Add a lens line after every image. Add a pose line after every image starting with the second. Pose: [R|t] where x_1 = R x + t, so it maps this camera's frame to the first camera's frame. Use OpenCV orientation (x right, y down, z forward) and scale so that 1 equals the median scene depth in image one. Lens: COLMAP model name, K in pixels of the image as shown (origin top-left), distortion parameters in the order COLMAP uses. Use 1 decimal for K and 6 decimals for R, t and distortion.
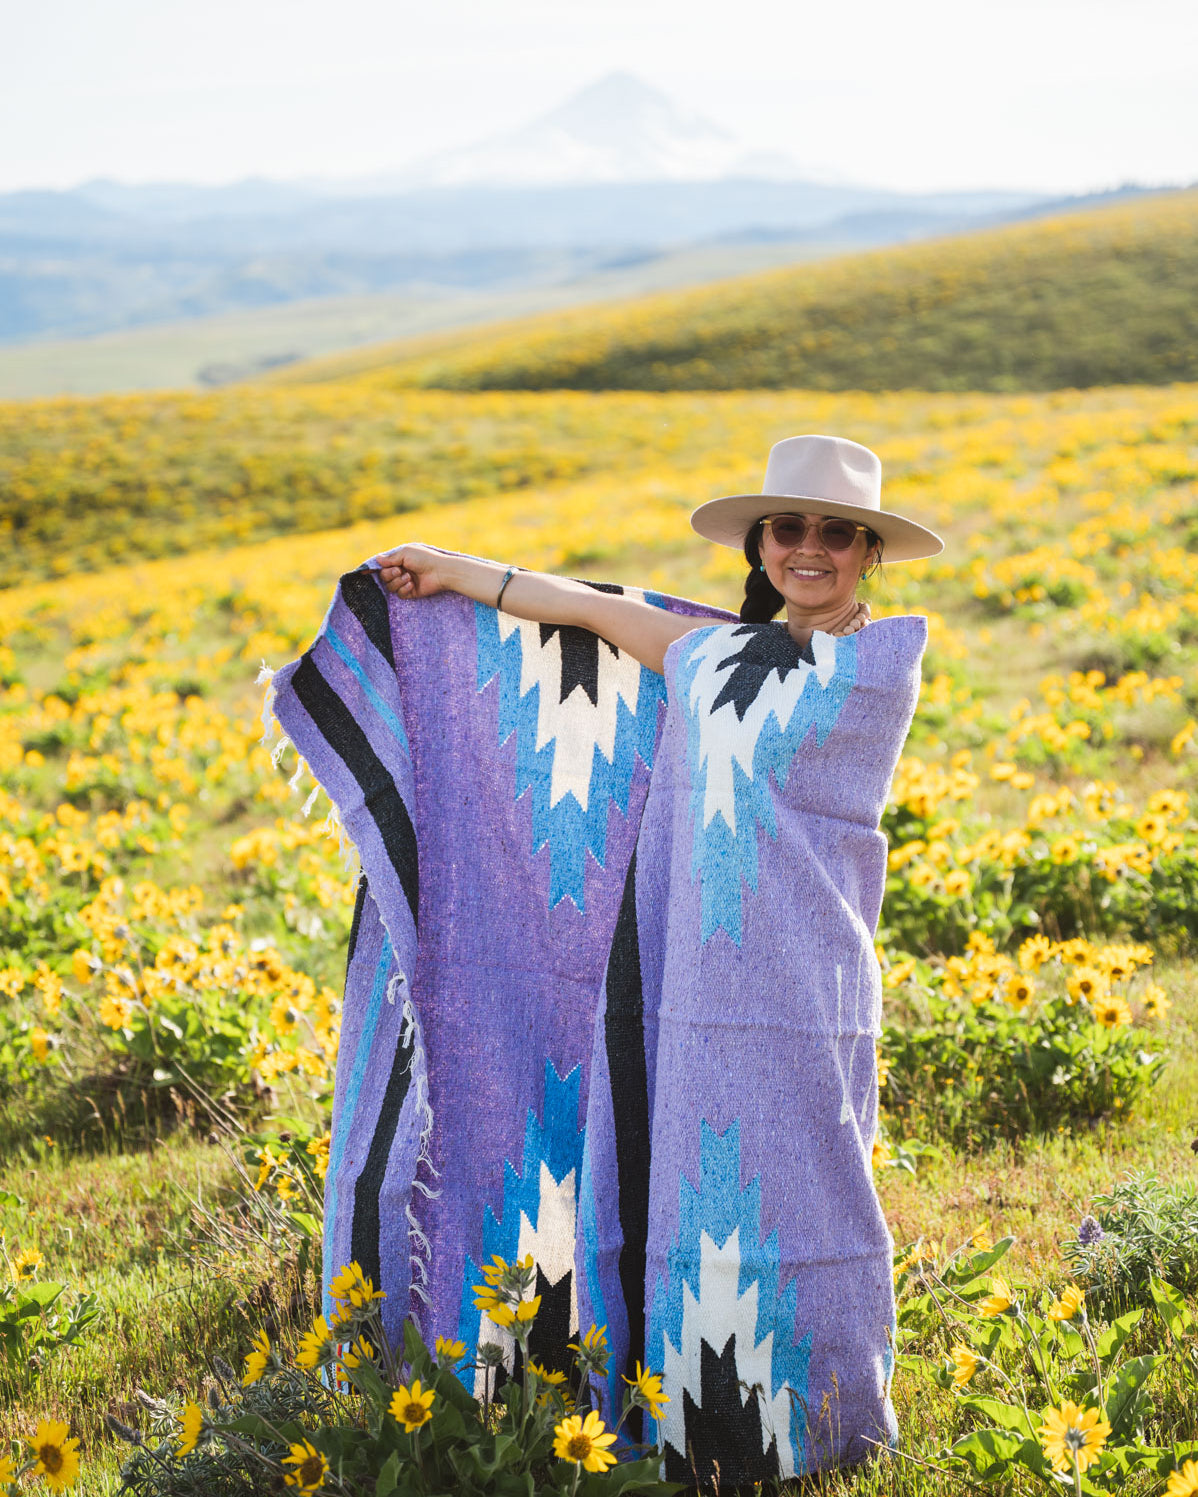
lens RADIAL K [[3628.2, 0, 599.0], [0, 3628.2, 748.5], [0, 0, 1]] dist [0.047226, -0.551346]
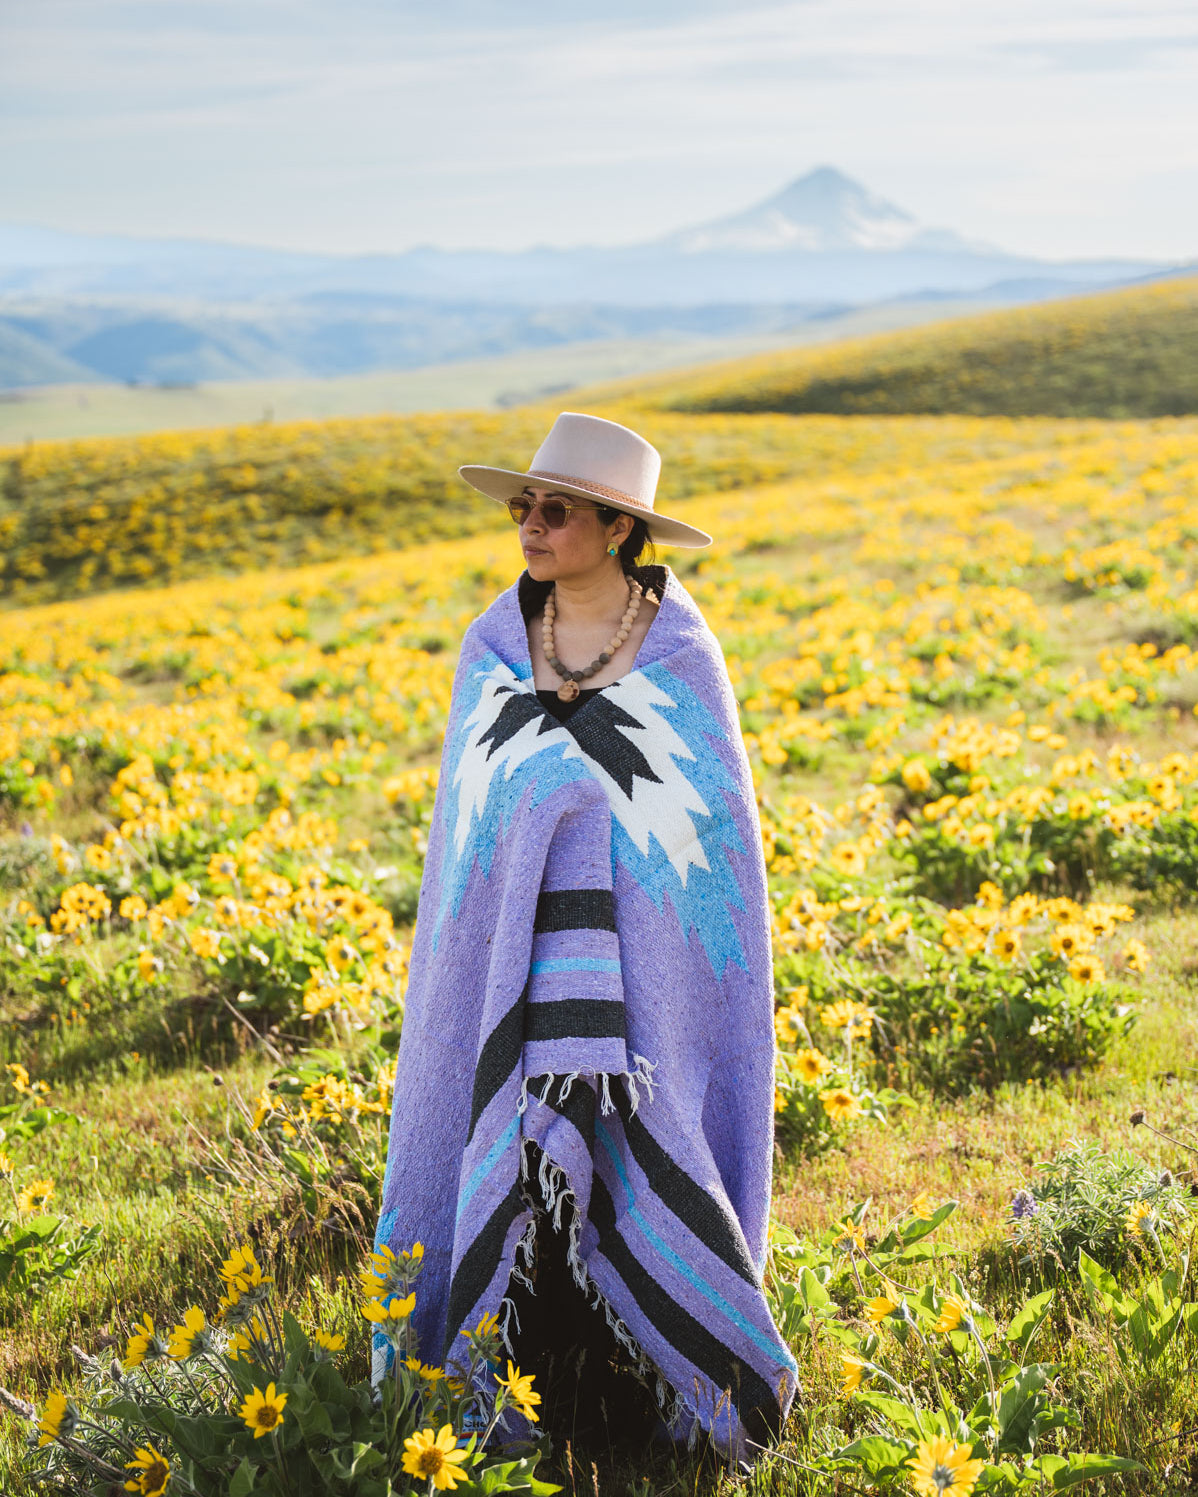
lens RADIAL K [[2780.9, 0, 599.0], [0, 2780.9, 748.5], [0, 0, 1]] dist [0.028087, -0.188624]
pose [[0.997260, 0.018523, -0.071614, 0.038838], [-0.016990, 0.999614, 0.021960, -0.006655], [0.071993, -0.020683, 0.997191, 0.115390]]
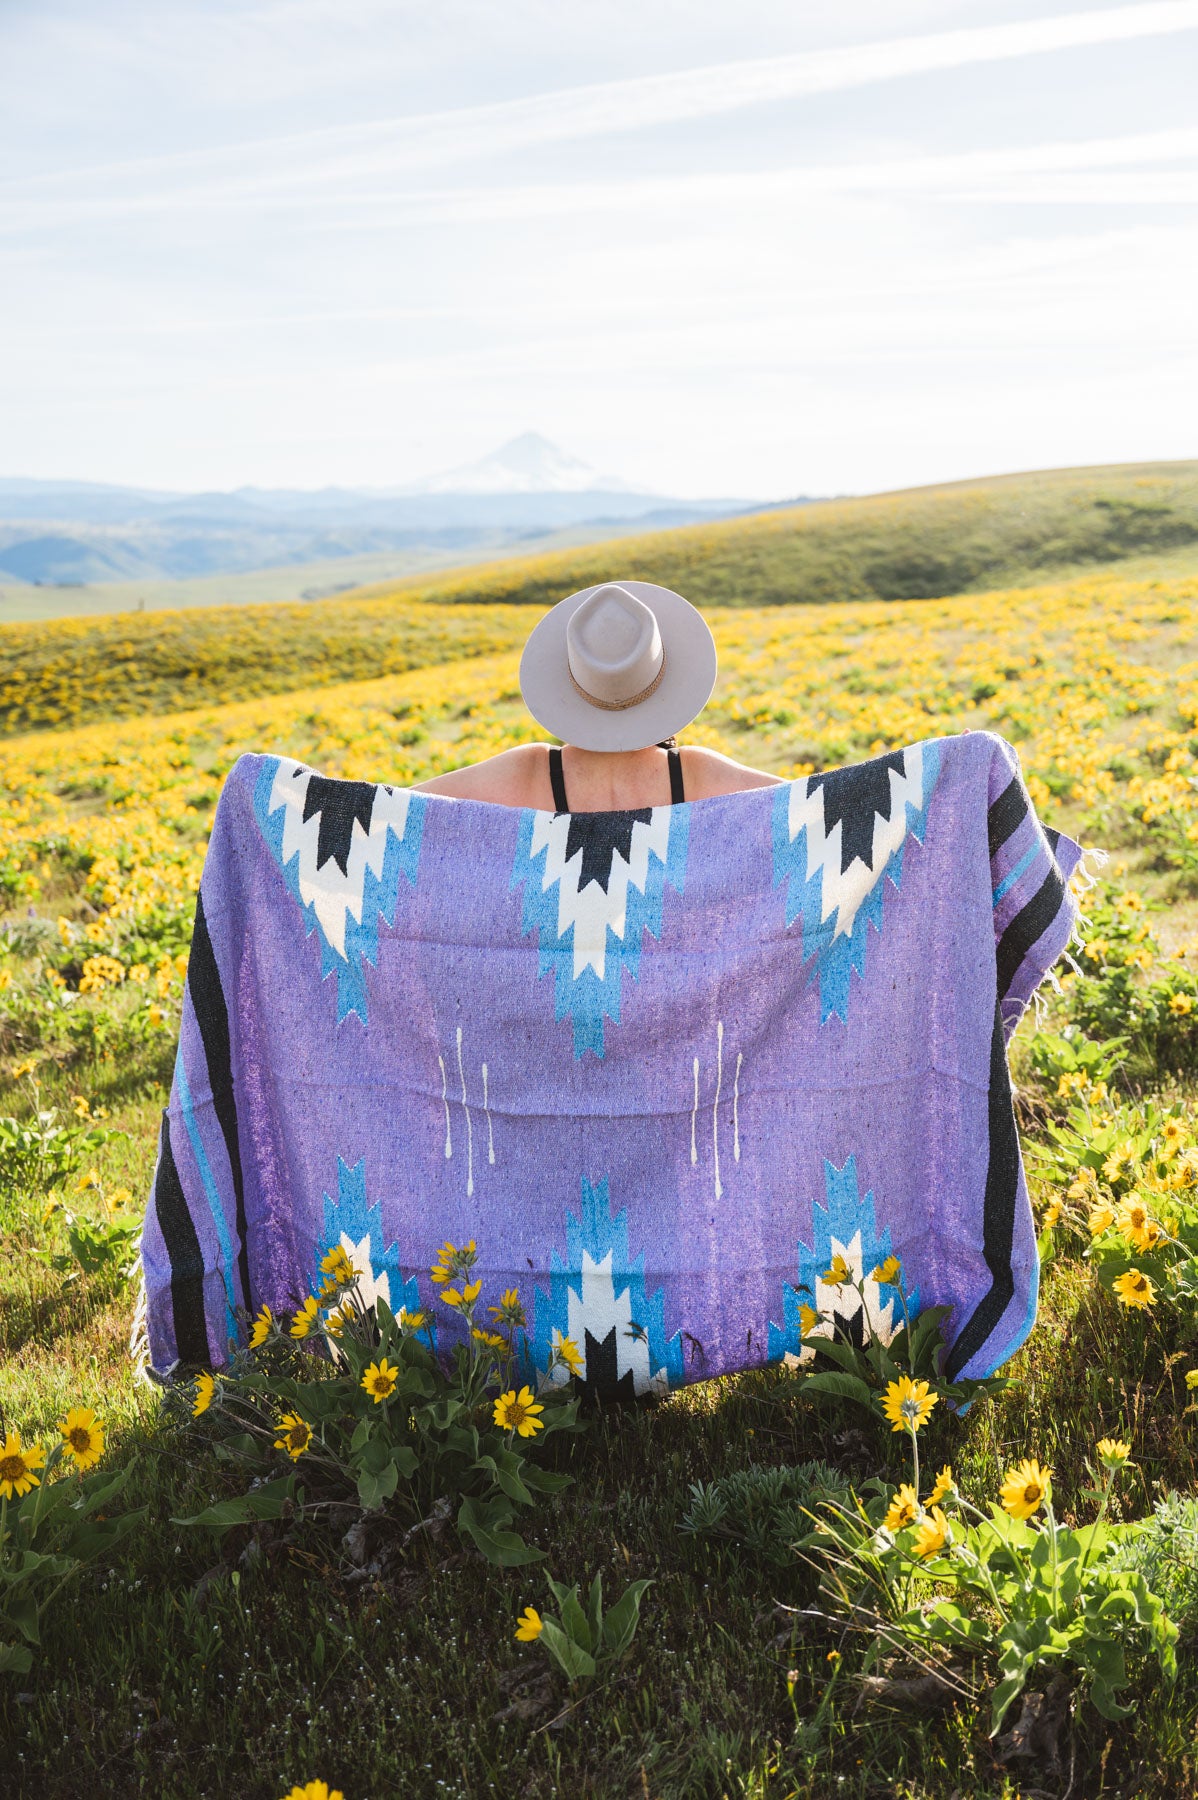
lens RADIAL K [[1934.6, 0, 611.2], [0, 1934.6, 895.7], [0, 0, 1]] dist [0.000357, 0.006172]
pose [[0.998852, 0.001491, 0.047877, -0.001885], [-0.003915, 0.998713, 0.050561, -0.008585], [-0.047740, -0.050691, 0.997573, 0.149133]]
